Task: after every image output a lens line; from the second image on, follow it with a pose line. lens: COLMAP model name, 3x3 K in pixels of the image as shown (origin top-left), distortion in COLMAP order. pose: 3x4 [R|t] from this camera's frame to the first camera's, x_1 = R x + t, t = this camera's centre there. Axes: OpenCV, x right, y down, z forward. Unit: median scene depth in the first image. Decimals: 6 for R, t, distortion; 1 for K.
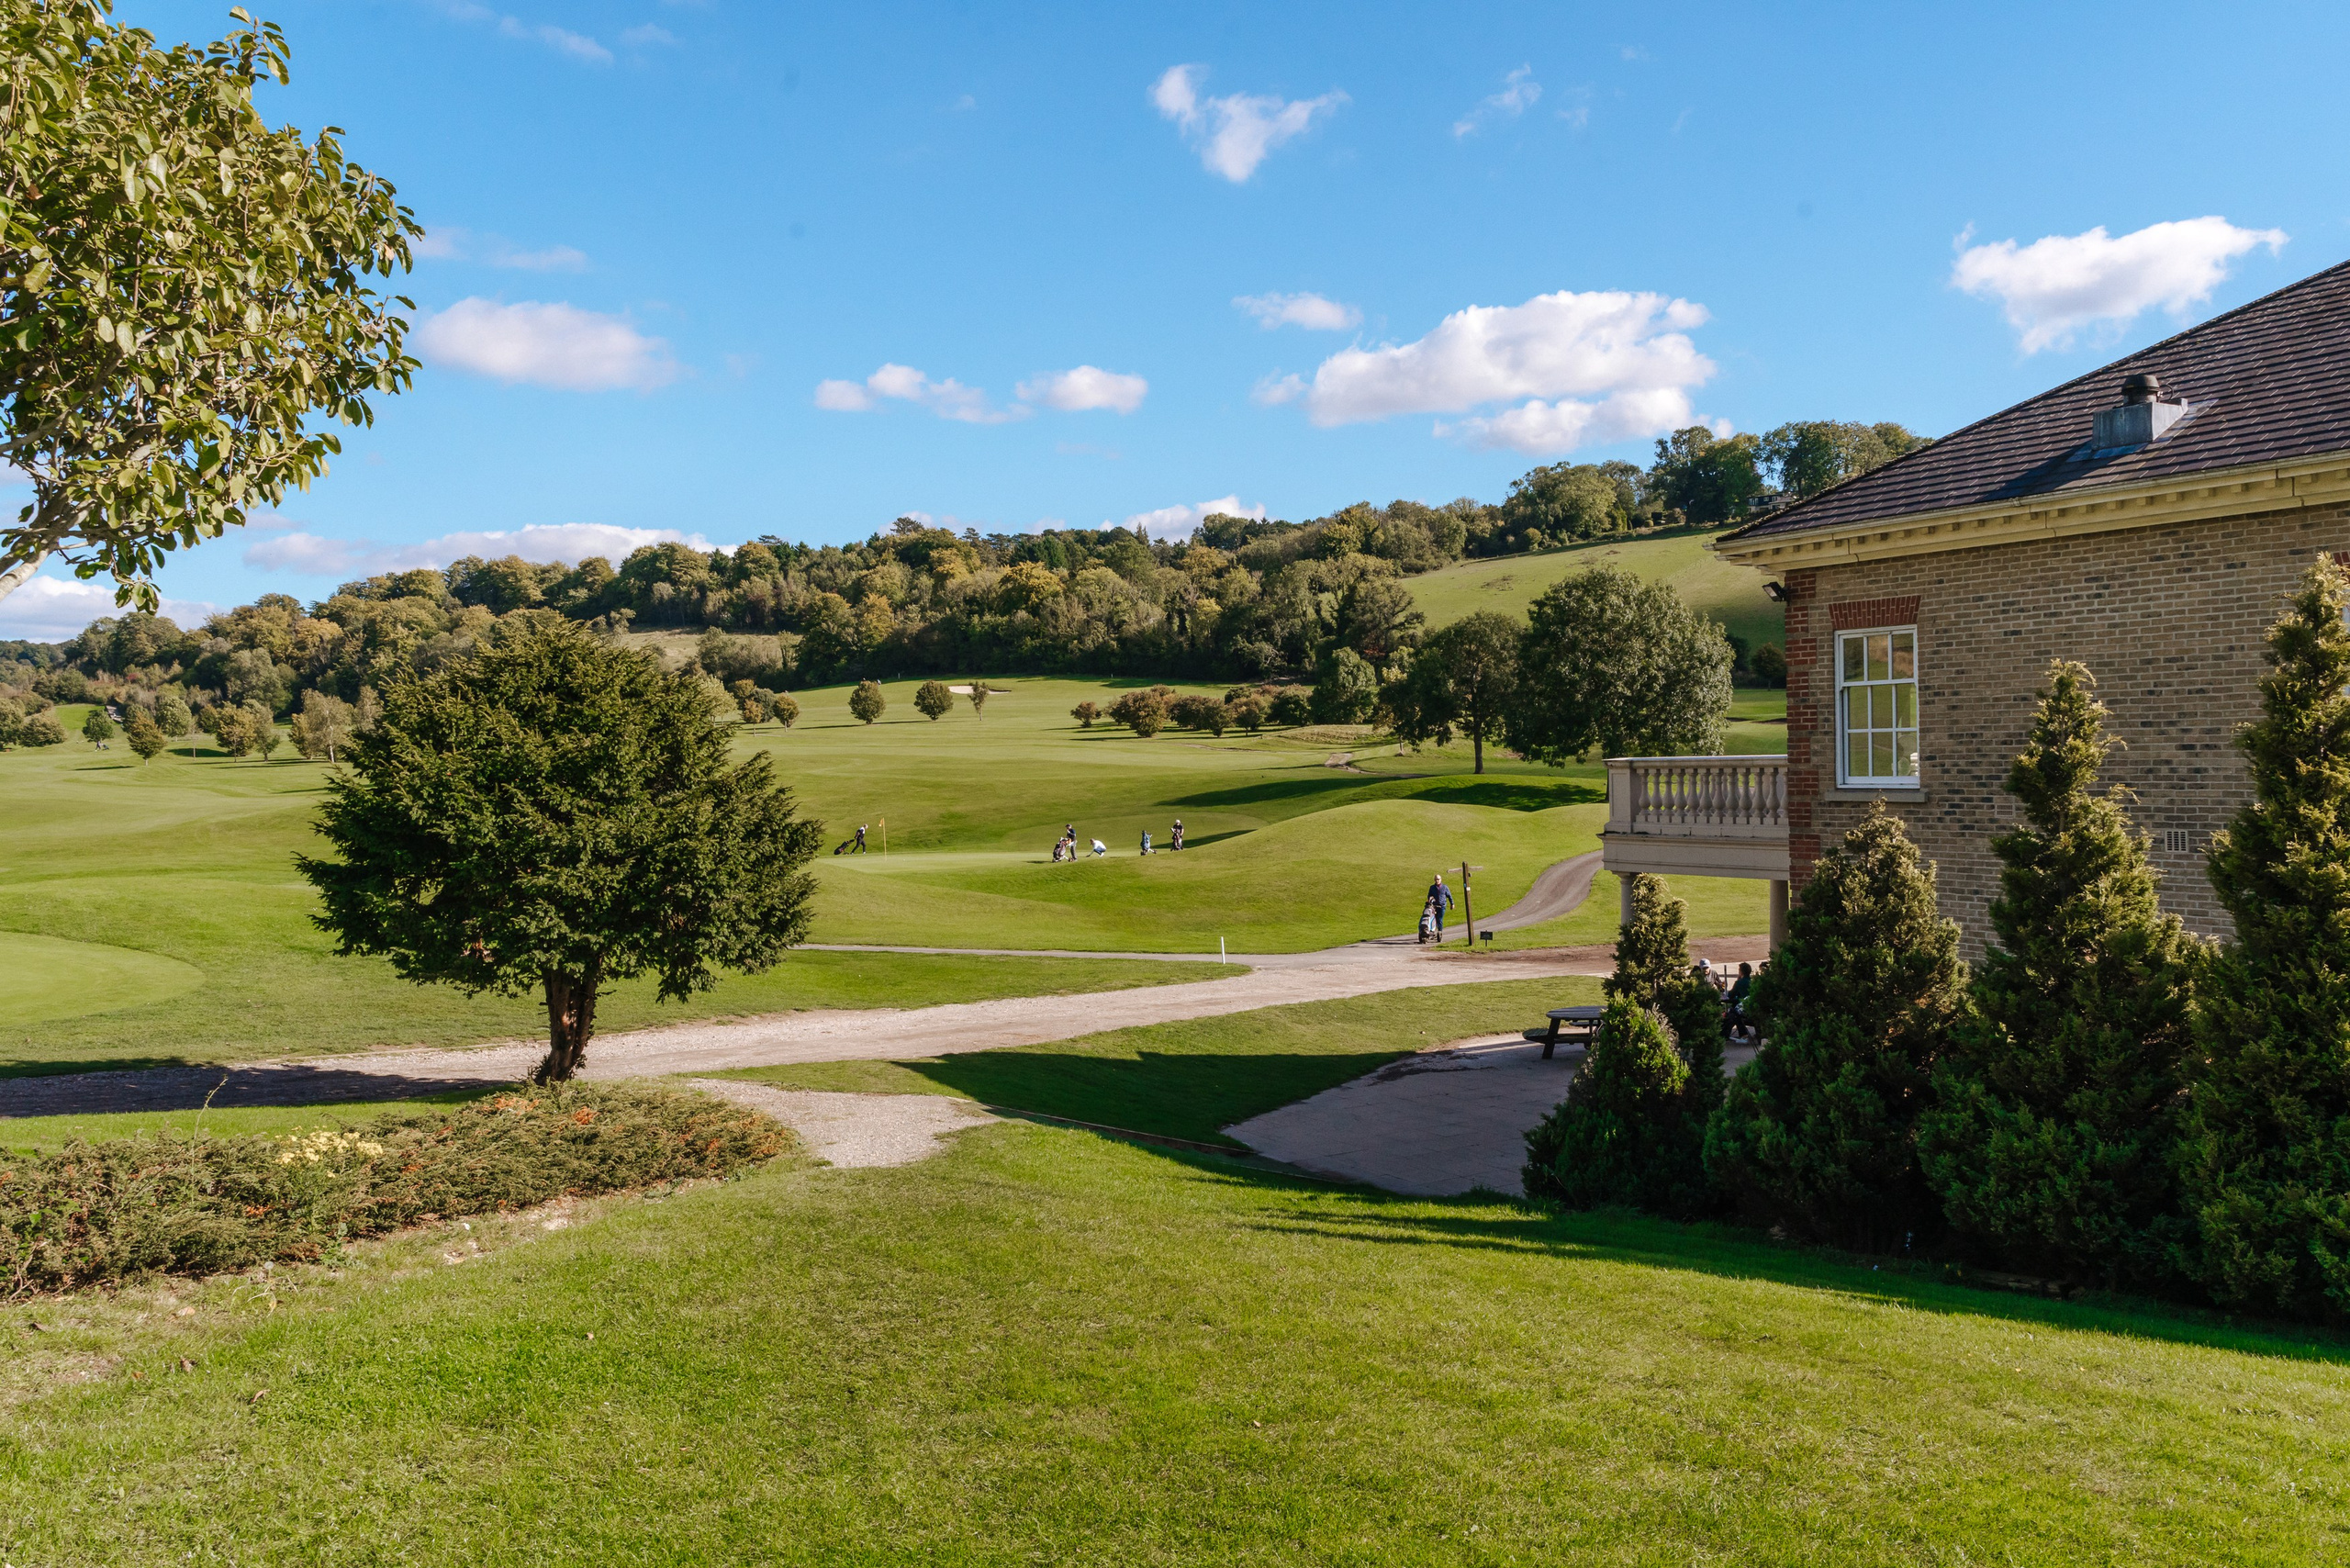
lens RADIAL K [[1841.7, 0, 1172.8], [0, 1841.7, 783.1], [0, 0, 1]] dist [0.007147, 0.001533]
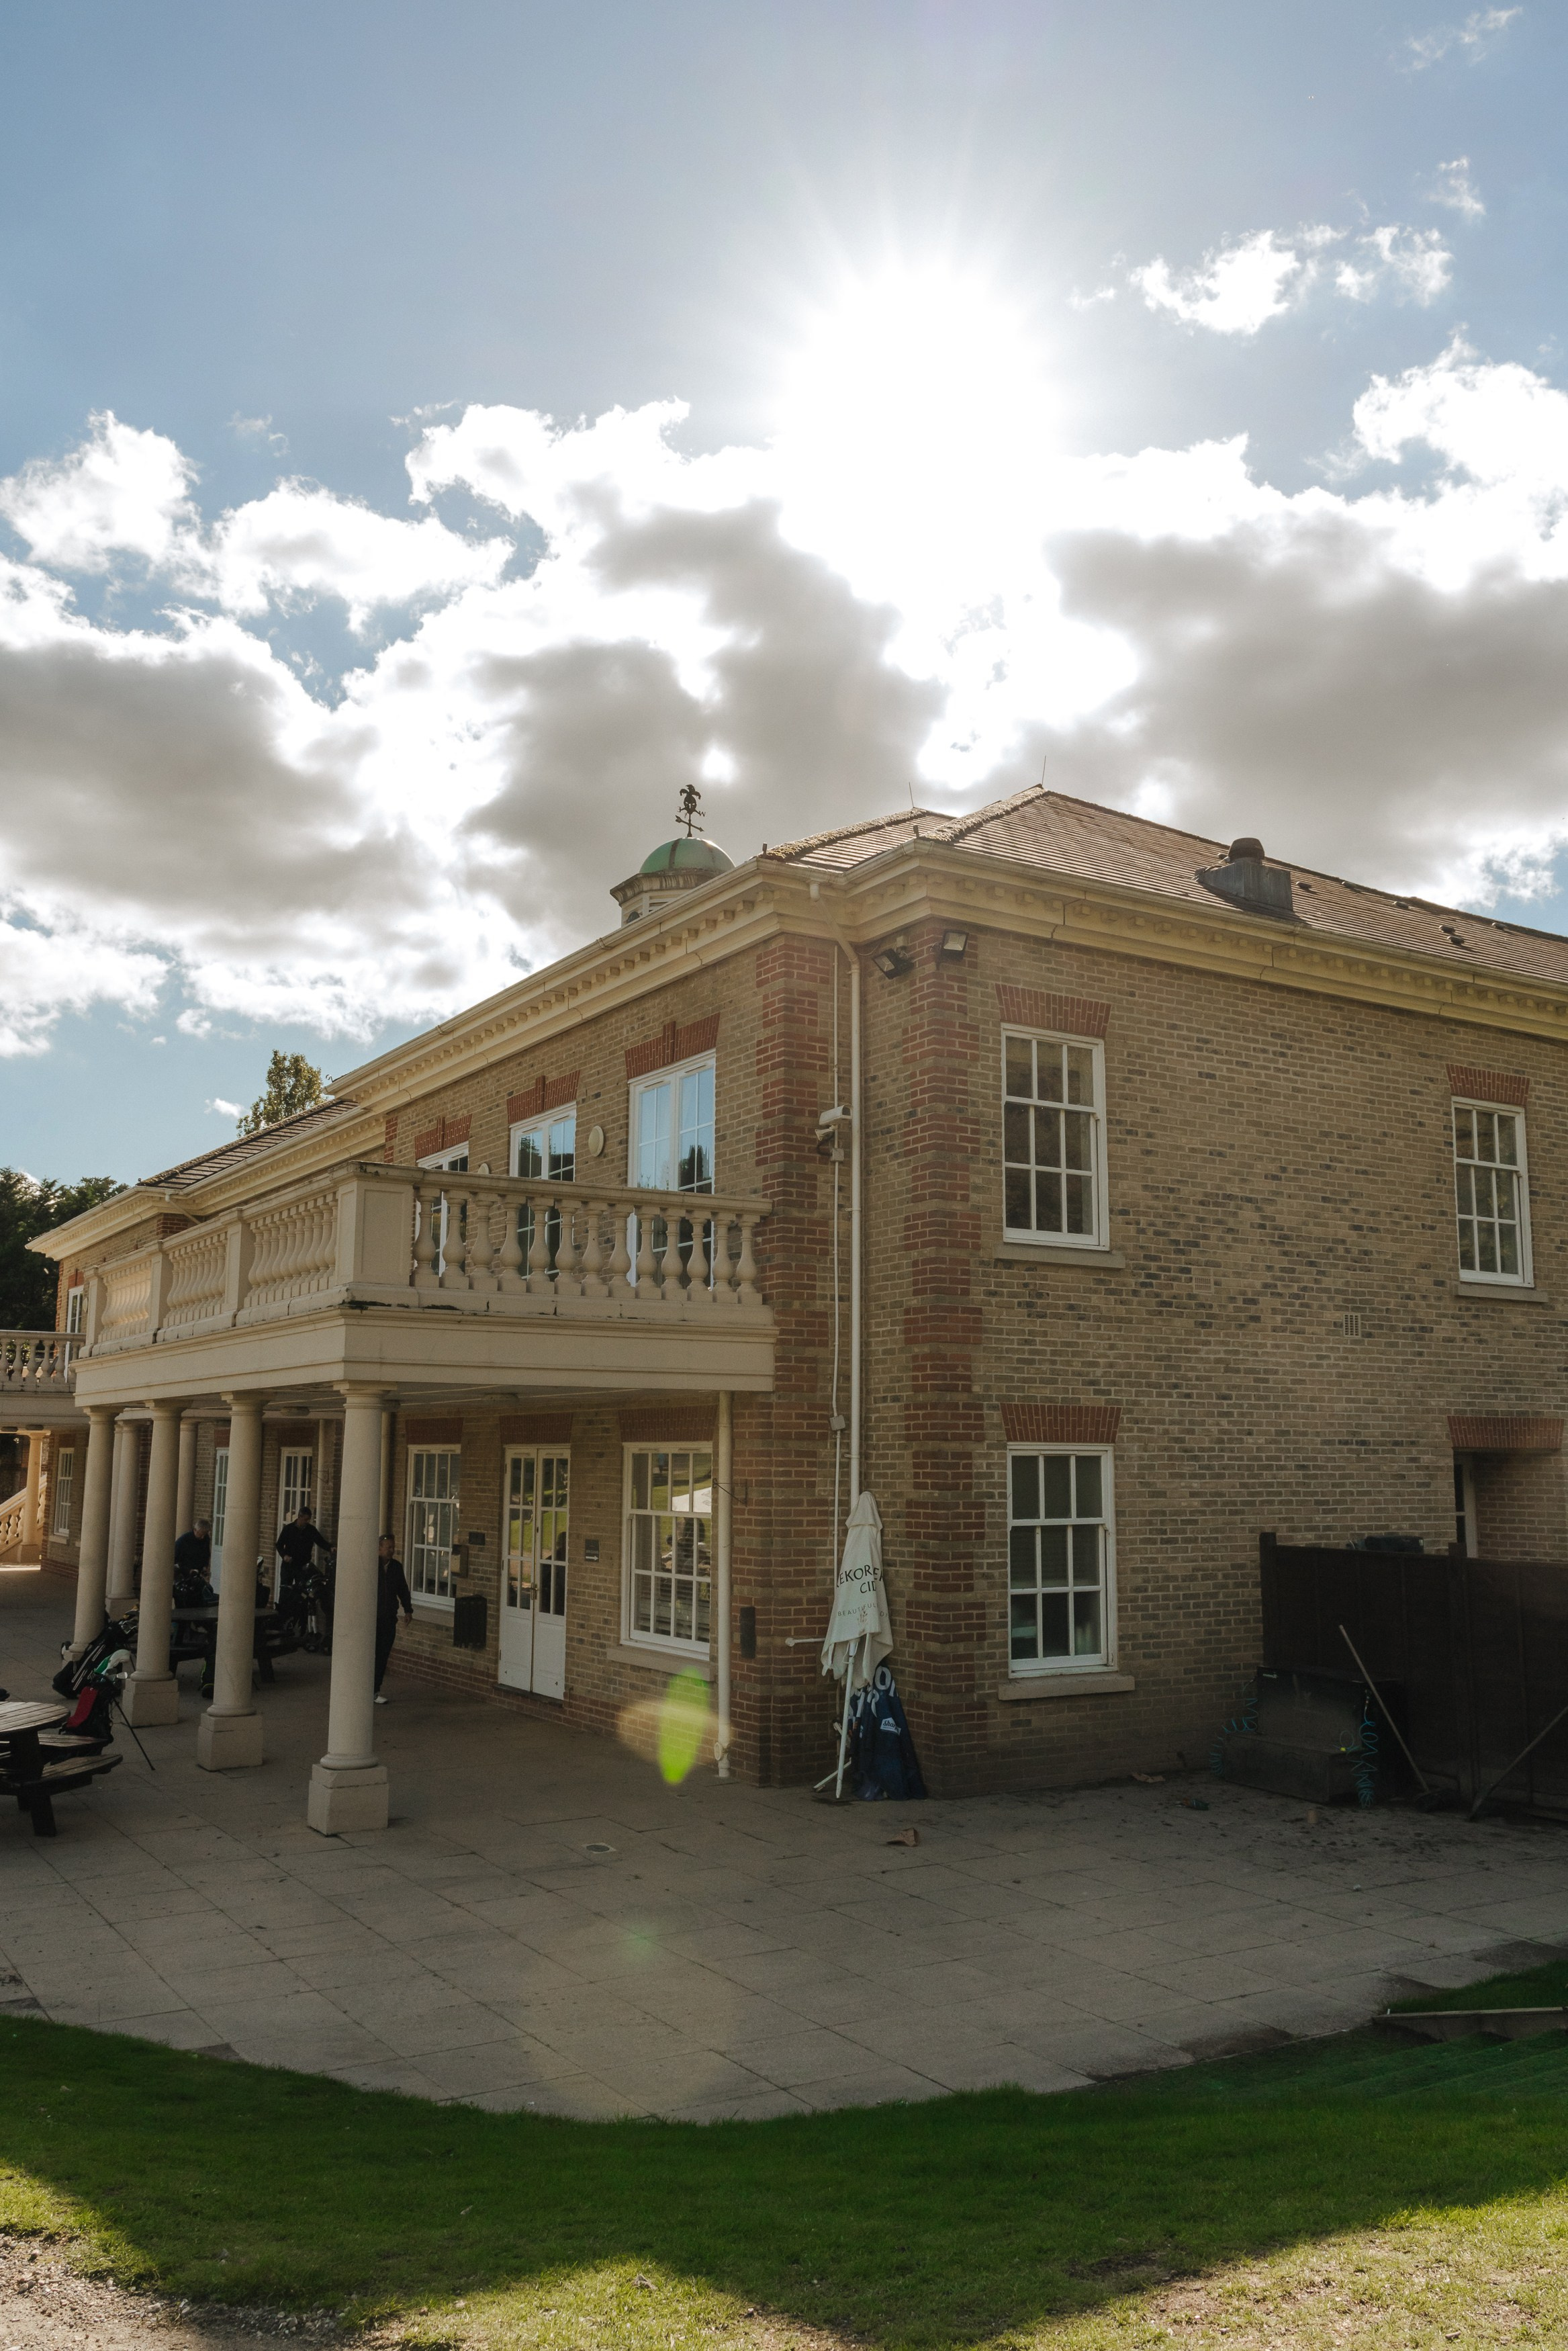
lens RADIAL K [[1842.1, 0, 785.3], [0, 1842.1, 1172.7], [0, 0, 1]] dist [0.007147, 0.001533]
pose [[-0.027316, 0.160699, 0.986625, -0.360932], [-0.000957, 0.986989, -0.160784, 0.097351], [-0.999626, -0.005336, -0.026807, 1.201623]]
